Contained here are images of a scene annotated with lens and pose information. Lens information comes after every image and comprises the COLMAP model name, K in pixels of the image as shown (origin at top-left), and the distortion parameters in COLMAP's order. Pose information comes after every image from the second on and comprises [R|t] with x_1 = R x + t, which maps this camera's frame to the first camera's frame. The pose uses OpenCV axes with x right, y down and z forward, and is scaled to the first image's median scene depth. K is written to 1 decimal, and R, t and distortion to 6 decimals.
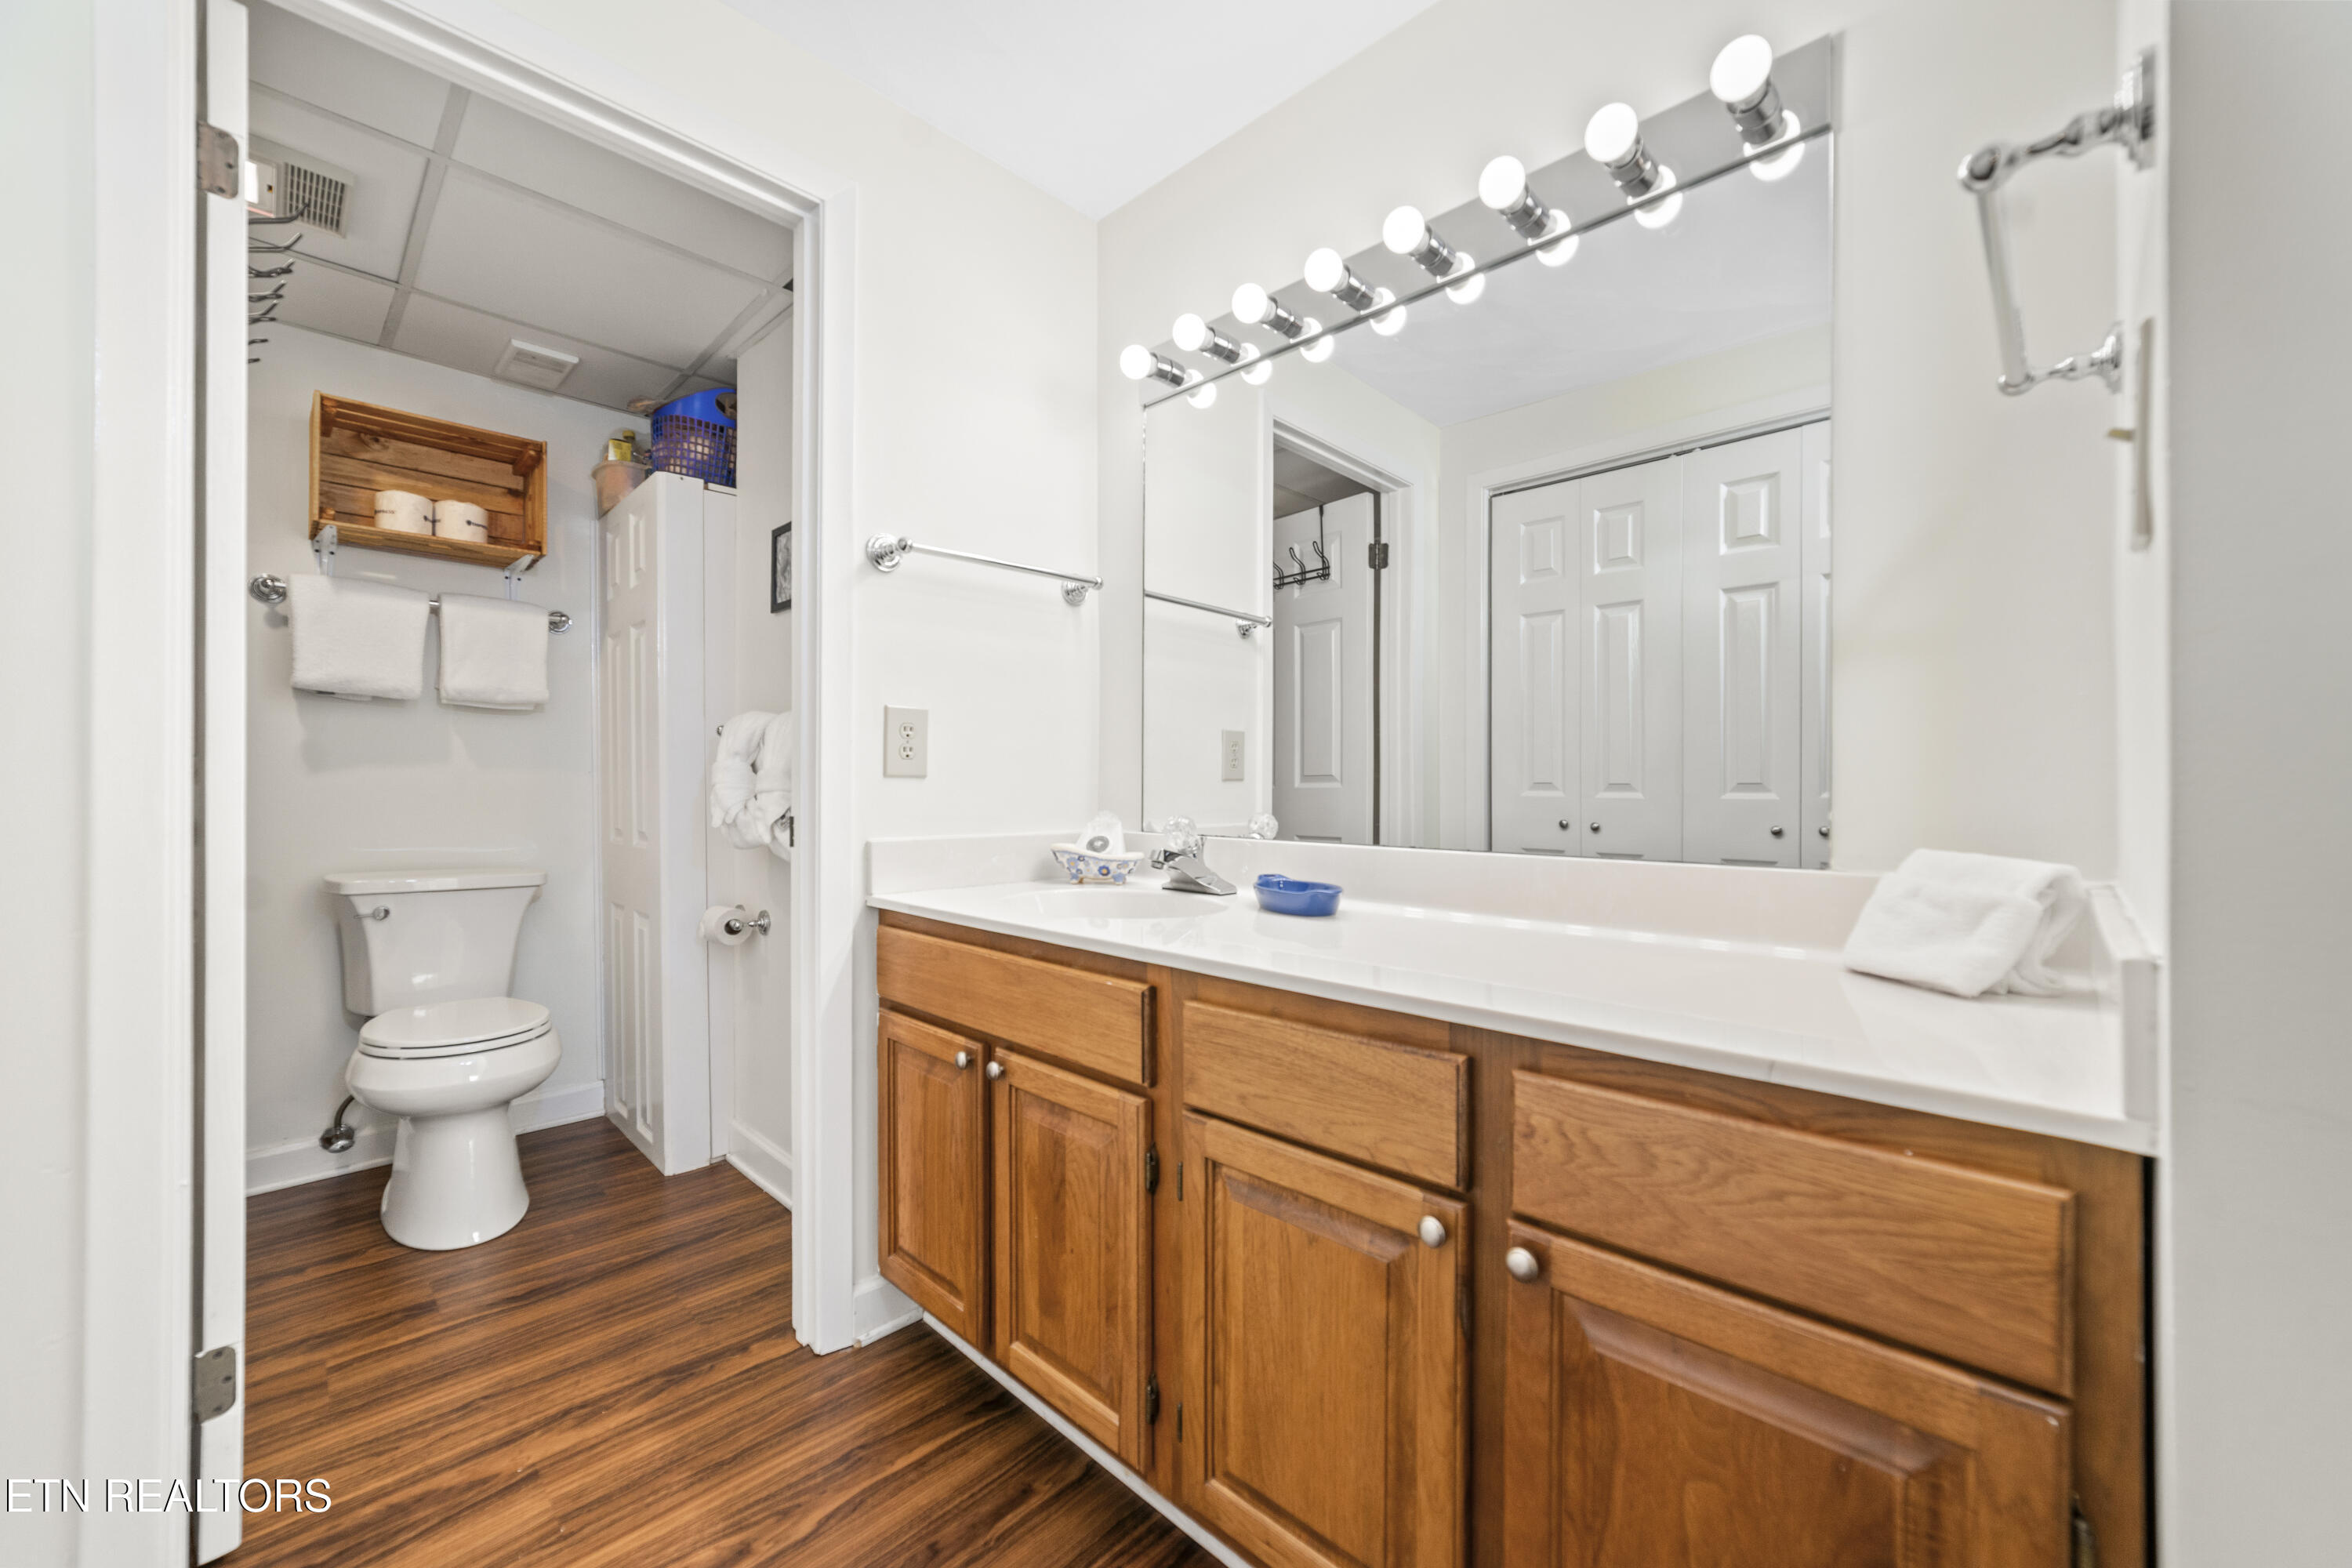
lens RADIAL K [[895.6, 0, 1180.3], [0, 895.6, 785.8], [0, 0, 1]] dist [-0.011662, 0.000439]
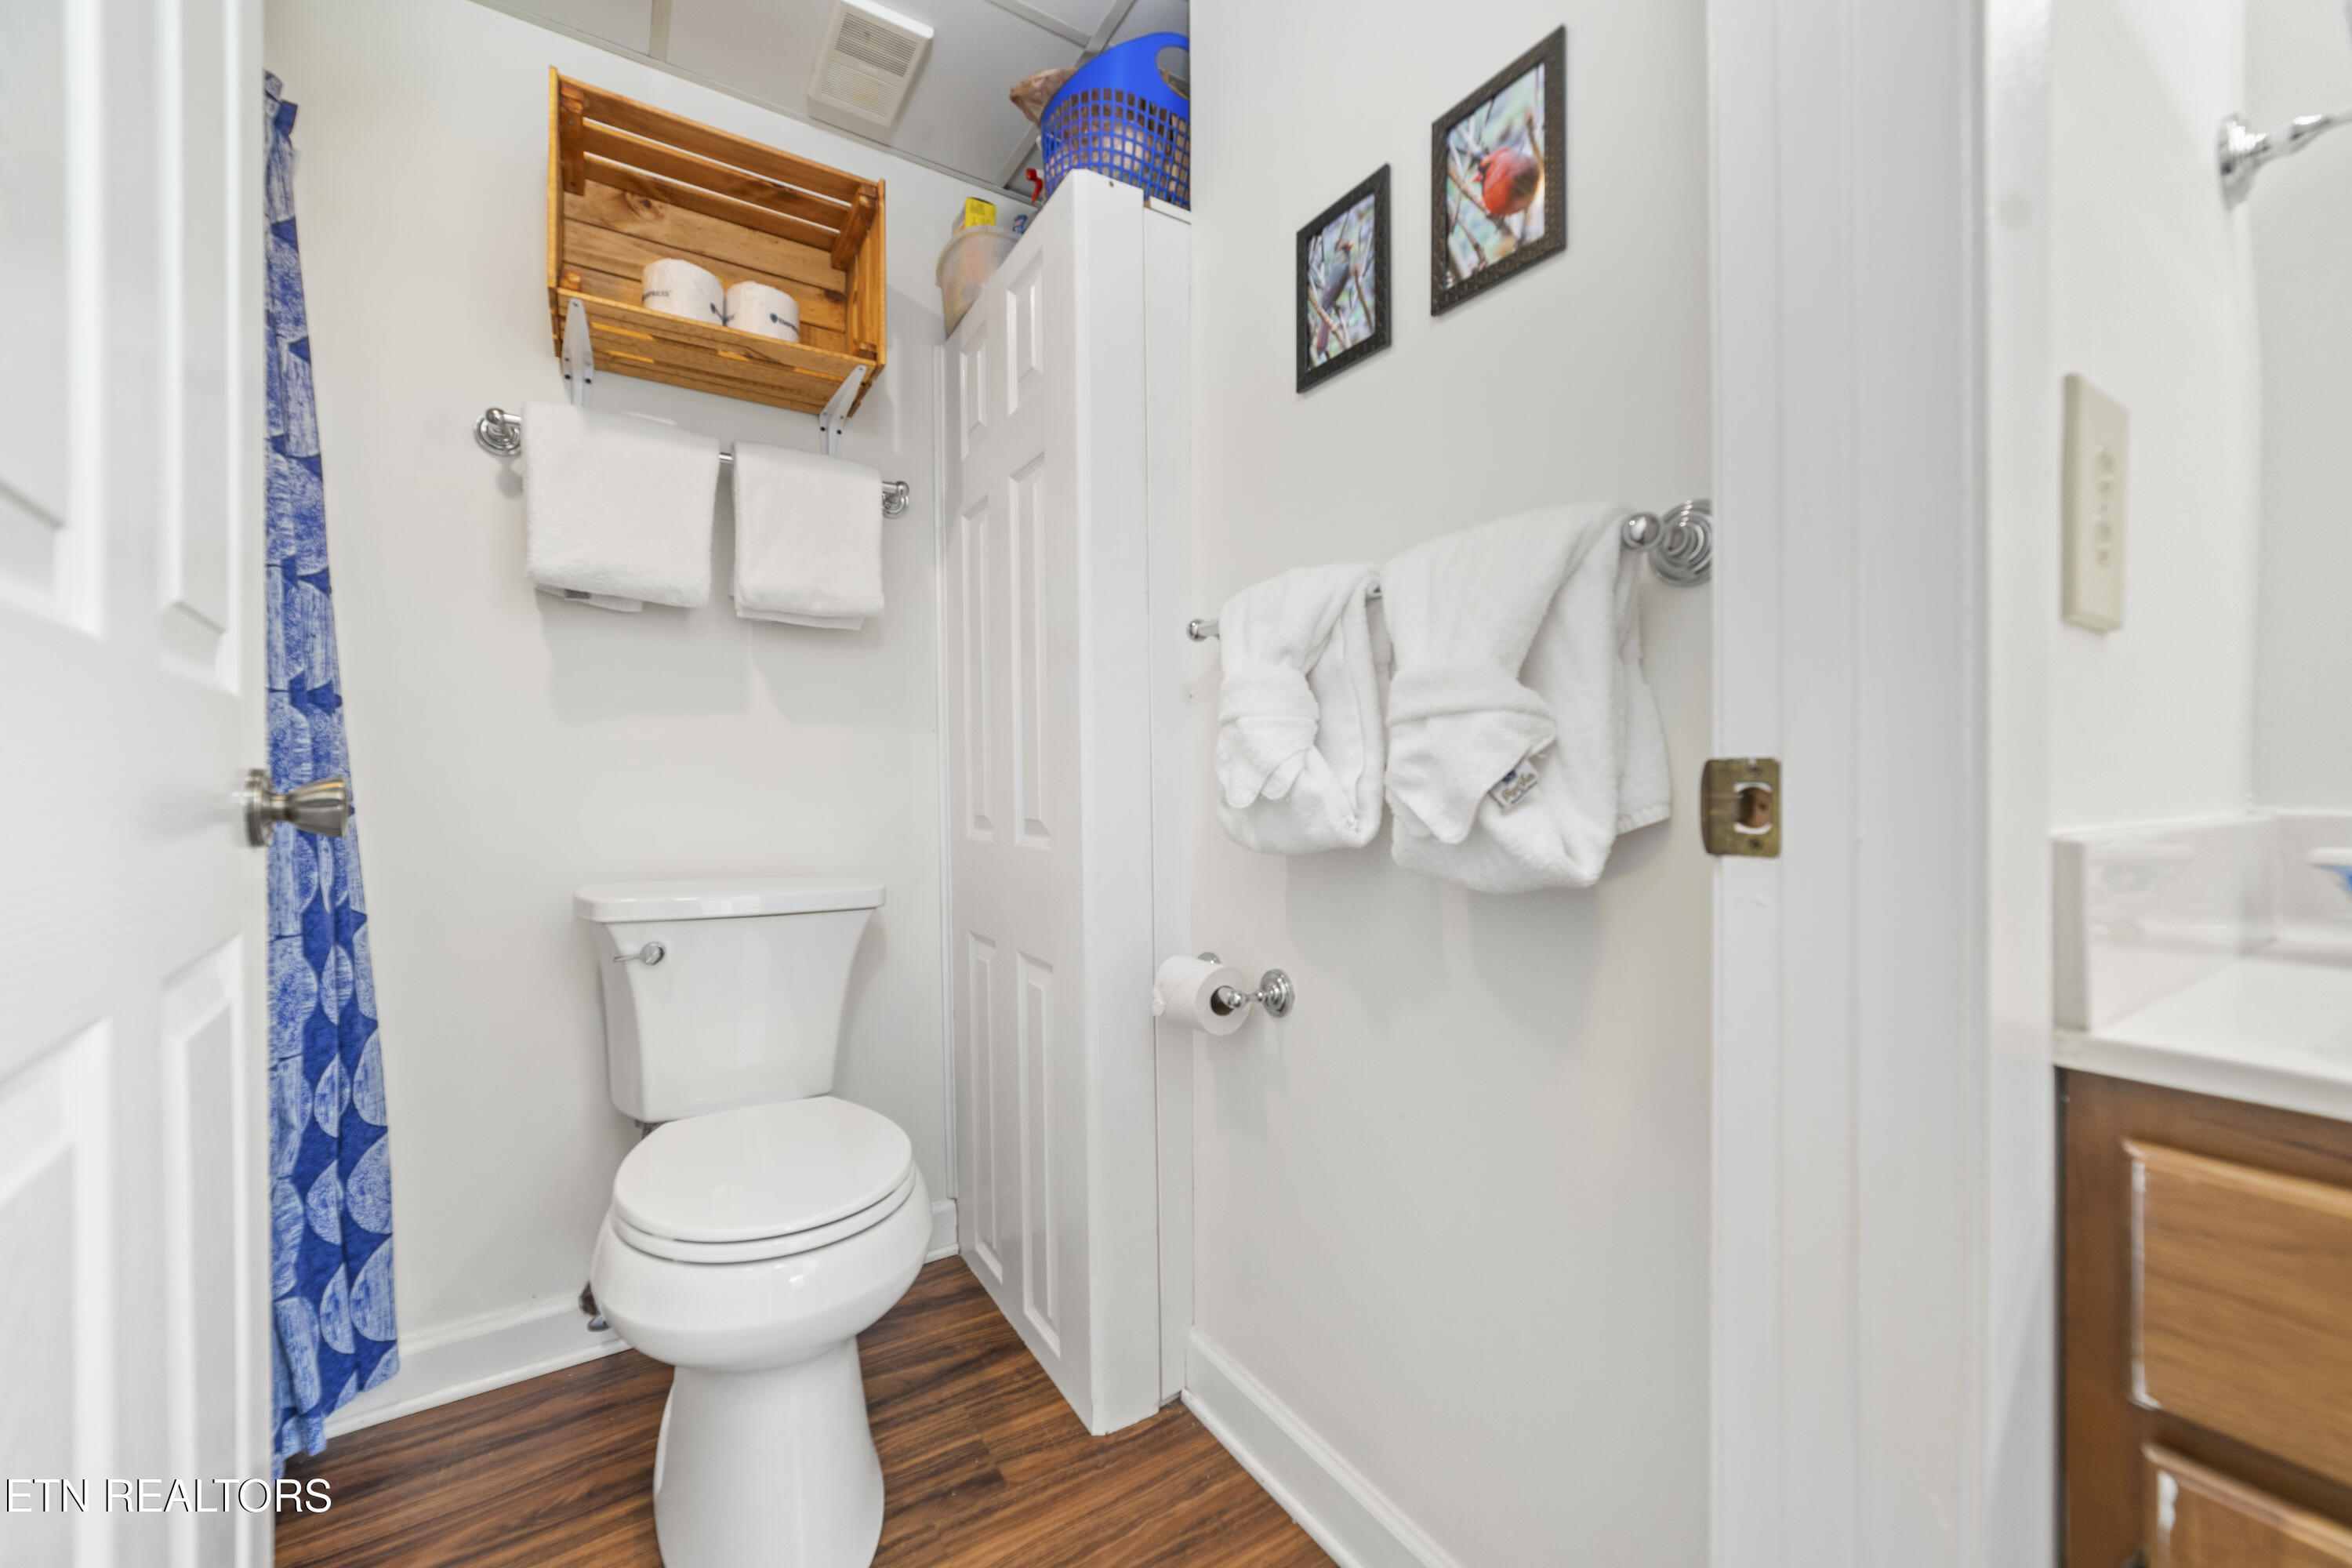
lens RADIAL K [[895.6, 0, 1178.2], [0, 895.6, 788.7], [0, 0, 1]] dist [-0.011662, 0.000439]
pose [[0.973474, -0.004095, -0.228760, -0.387297], [0.005036, 0.999981, 0.003527, 0.029817], [0.228741, -0.004586, 0.973476, 0.459982]]
